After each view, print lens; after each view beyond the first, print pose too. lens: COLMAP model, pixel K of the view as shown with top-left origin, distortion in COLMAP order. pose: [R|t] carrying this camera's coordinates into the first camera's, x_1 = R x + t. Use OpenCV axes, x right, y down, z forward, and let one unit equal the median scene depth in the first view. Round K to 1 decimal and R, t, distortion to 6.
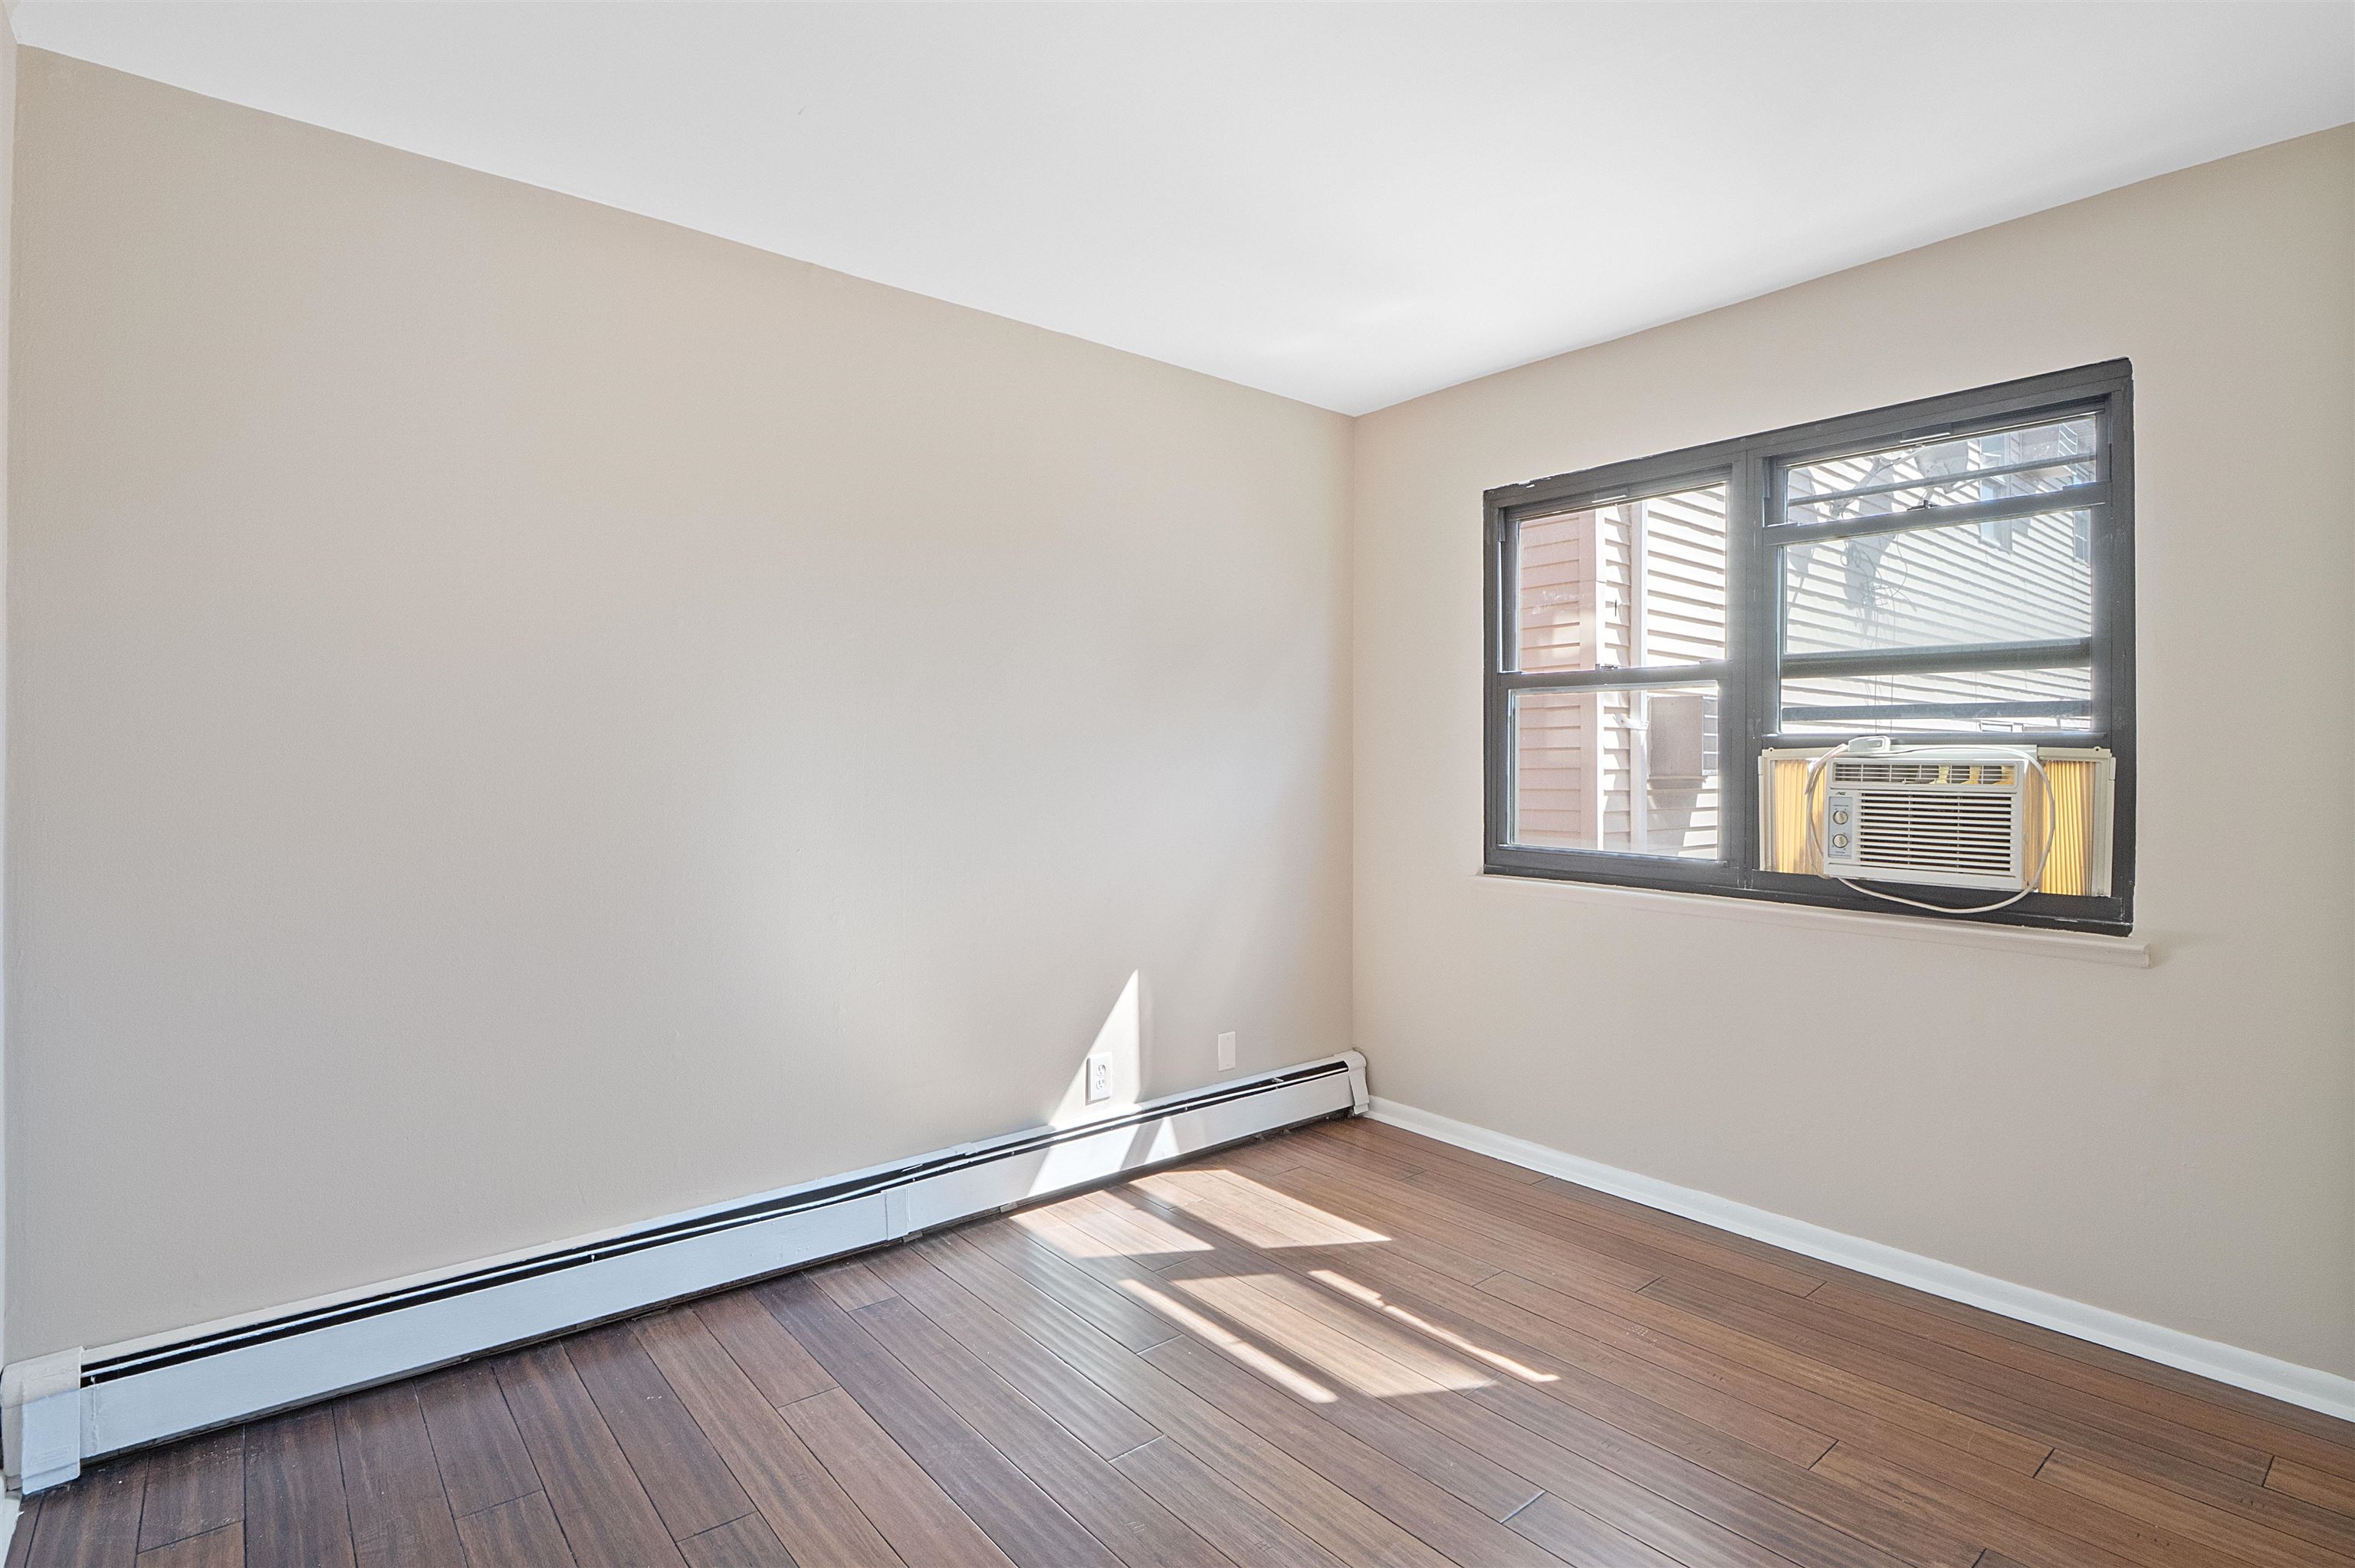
lens RADIAL K [[1134.1, 0, 1178.4], [0, 1134.1, 773.9], [0, 0, 1]] dist [-0.009669, -0.001311]
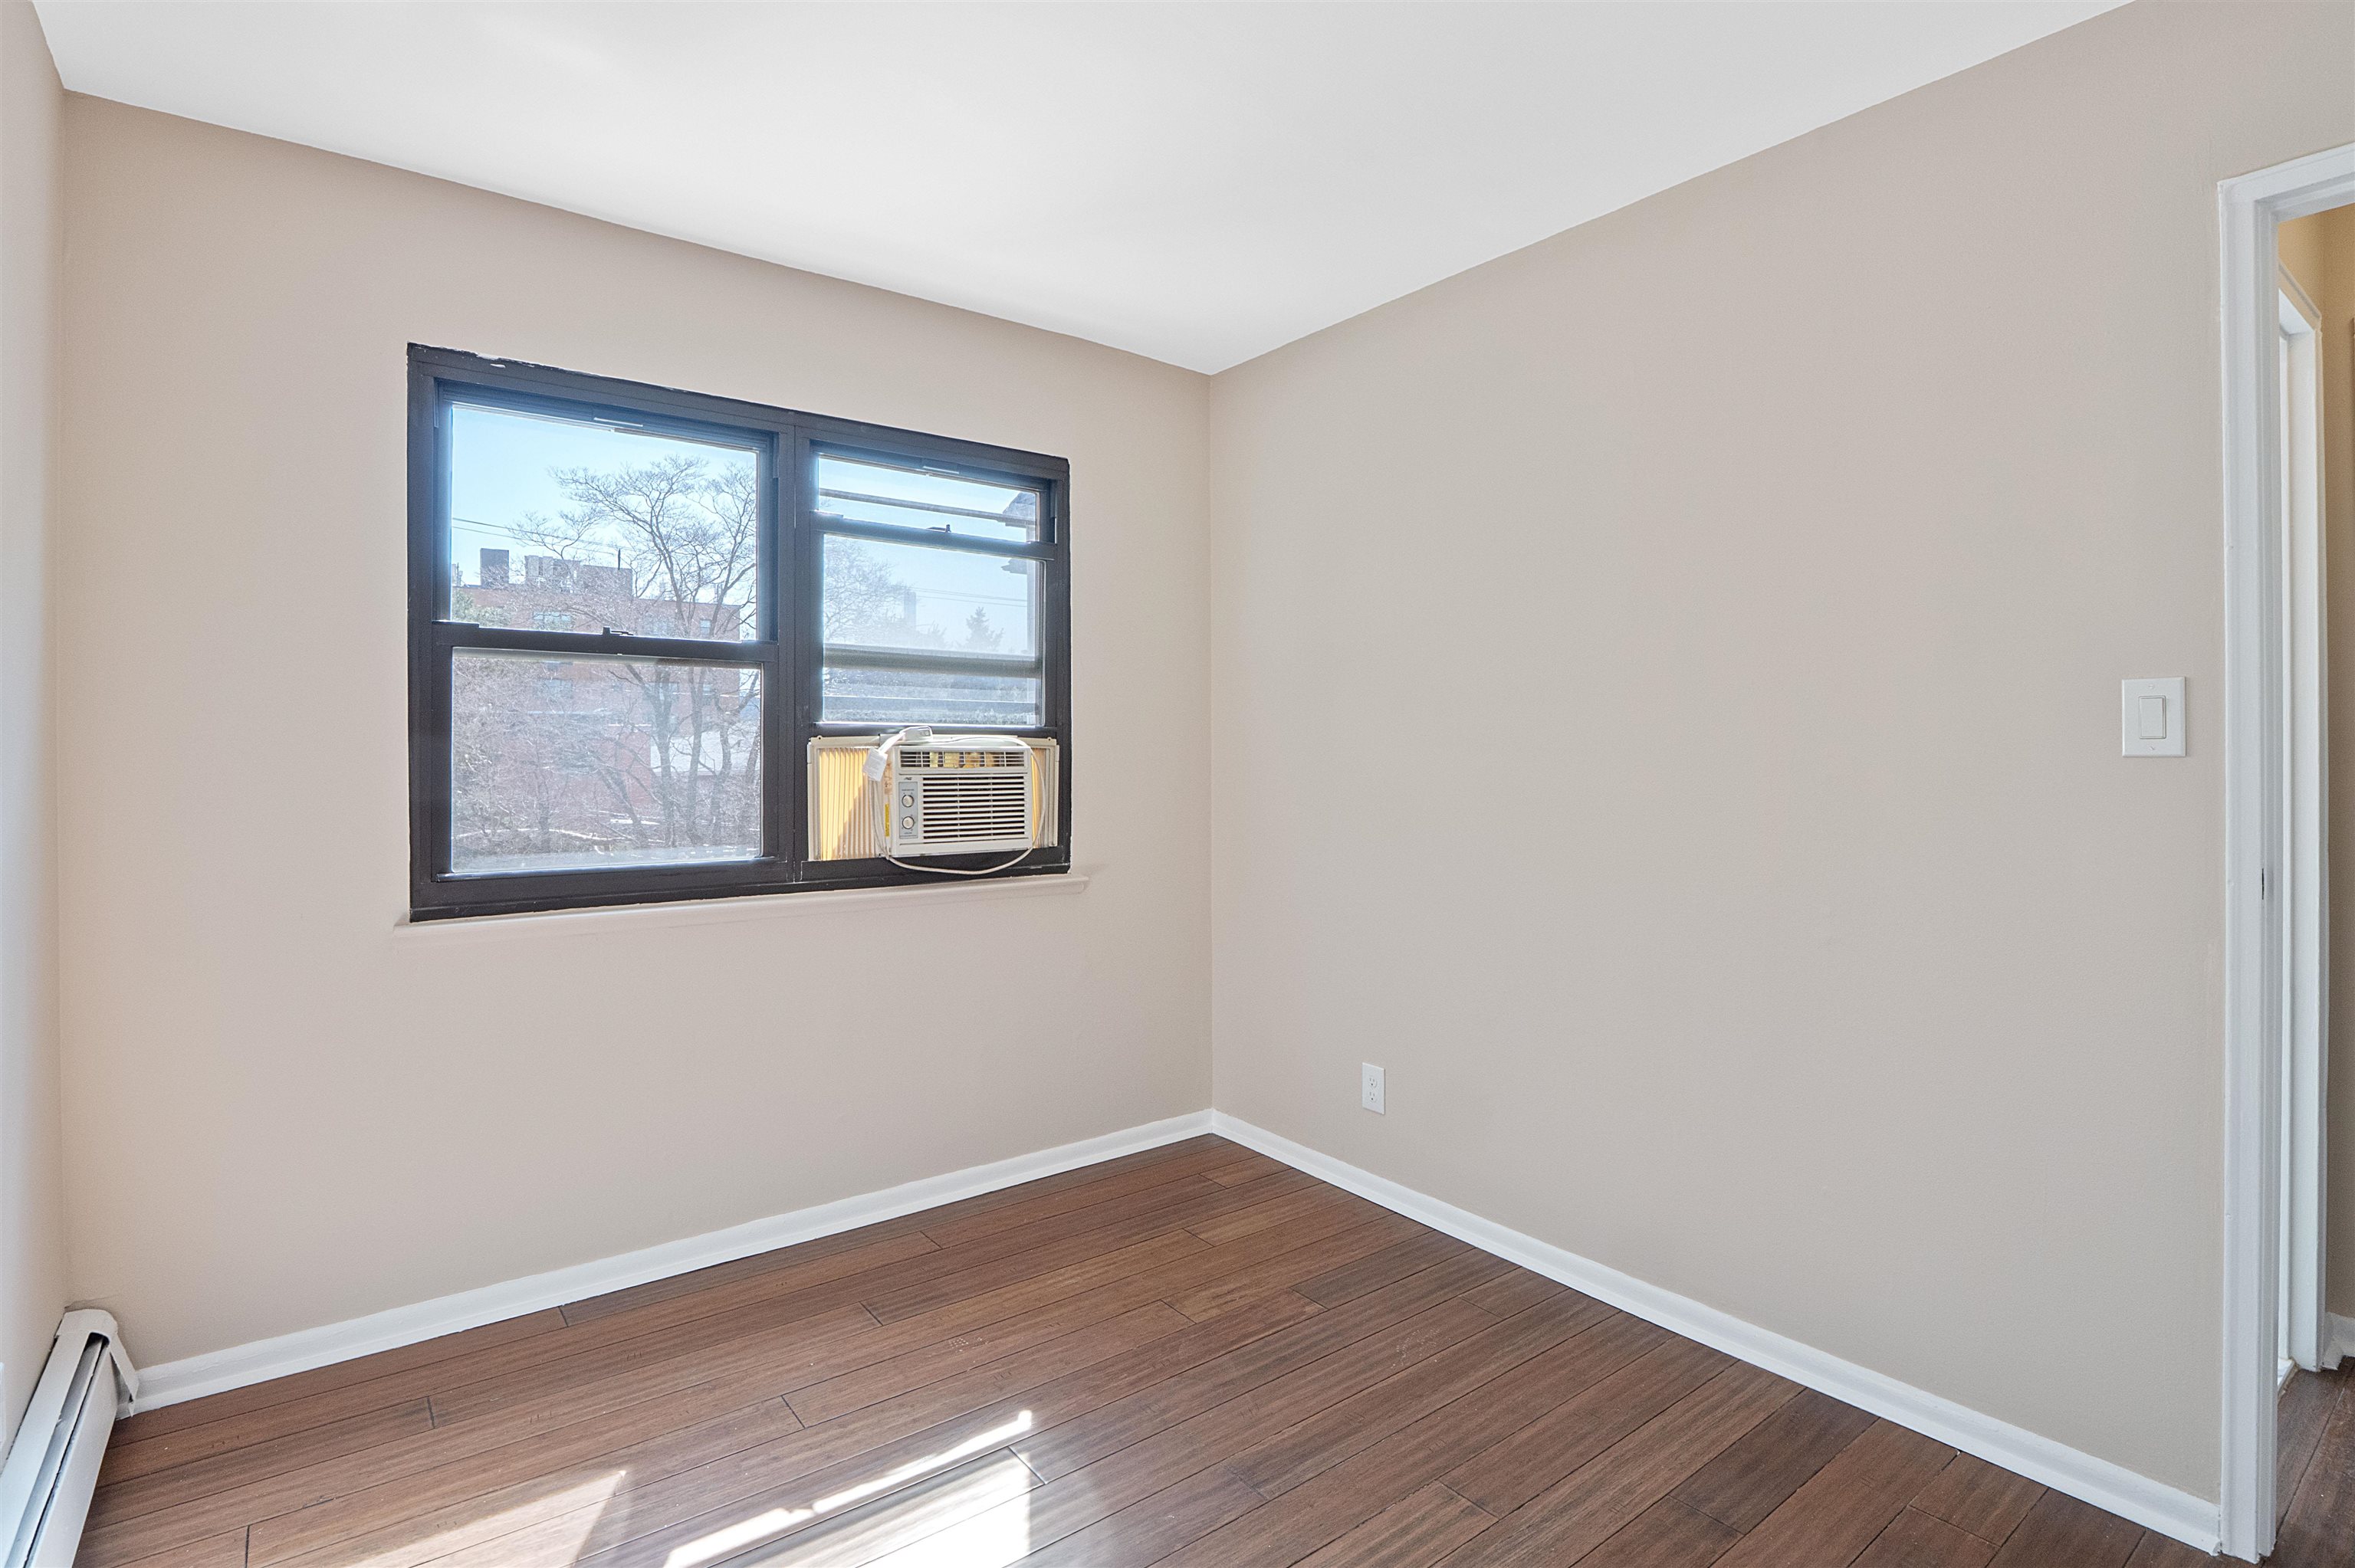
lens RADIAL K [[1144.8, 0, 1175.7], [0, 1144.8, 757.5], [0, 0, 1]] dist [-0.013724, -0.001018]
pose [[0.047725, -0.012017, 0.998788, -0.497909], [0.014153, 0.999835, 0.011354, -0.011806], [-0.998760, 0.013594, 0.047887, 0.696301]]
